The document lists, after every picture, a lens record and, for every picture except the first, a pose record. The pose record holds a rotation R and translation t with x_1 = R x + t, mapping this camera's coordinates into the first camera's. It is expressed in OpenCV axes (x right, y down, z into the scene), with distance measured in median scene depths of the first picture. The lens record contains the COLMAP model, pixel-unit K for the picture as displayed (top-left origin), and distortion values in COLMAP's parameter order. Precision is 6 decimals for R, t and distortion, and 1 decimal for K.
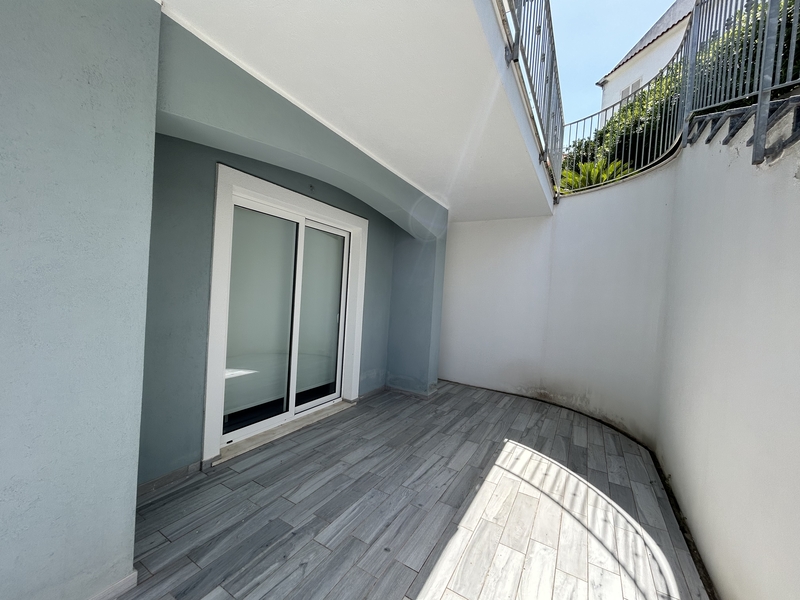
lens RADIAL K [[322.6, 0, 399.4], [0, 322.6, 301.9], [0, 0, 1]] dist [-0.000283, 0.000218]
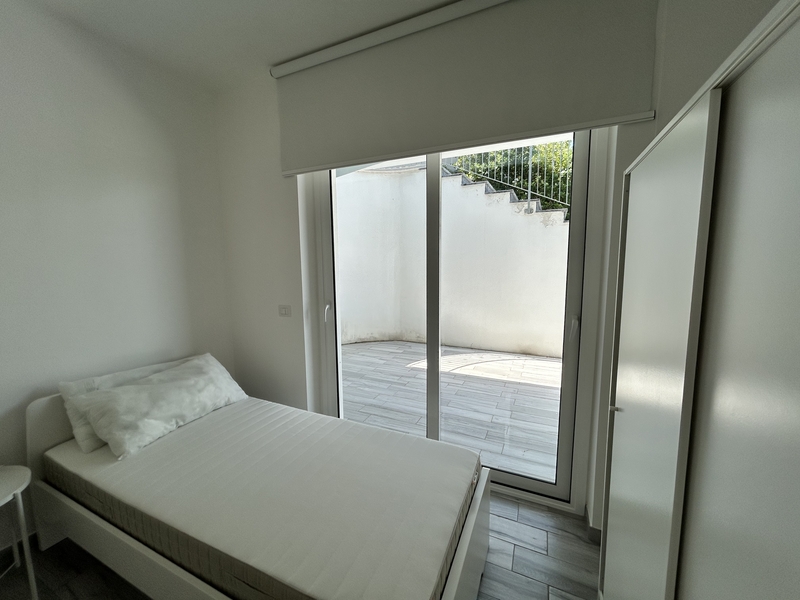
lens RADIAL K [[322.6, 0, 398.6], [0, 322.6, 300.0], [0, 0, 1]] dist [-0.000283, 0.000218]
pose [[-0.085357, -0.184078, 0.979198, -0.909788], [0.029536, 0.981886, 0.187158, -0.094867], [-0.995913, 0.044897, -0.078374, 1.100016]]
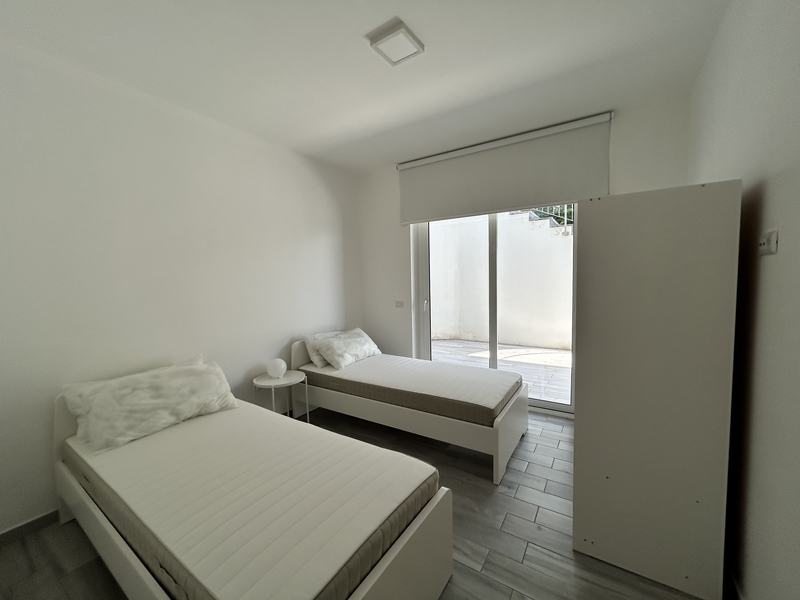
lens RADIAL K [[322.6, 0, 398.3], [0, 322.6, 296.3], [0, 0, 1]] dist [-0.000283, 0.000218]
pose [[0.058999, -0.126489, 0.990212, -1.342586], [0.049139, 0.991105, 0.123675, -0.119962], [-0.997048, 0.041361, 0.064690, 1.216285]]
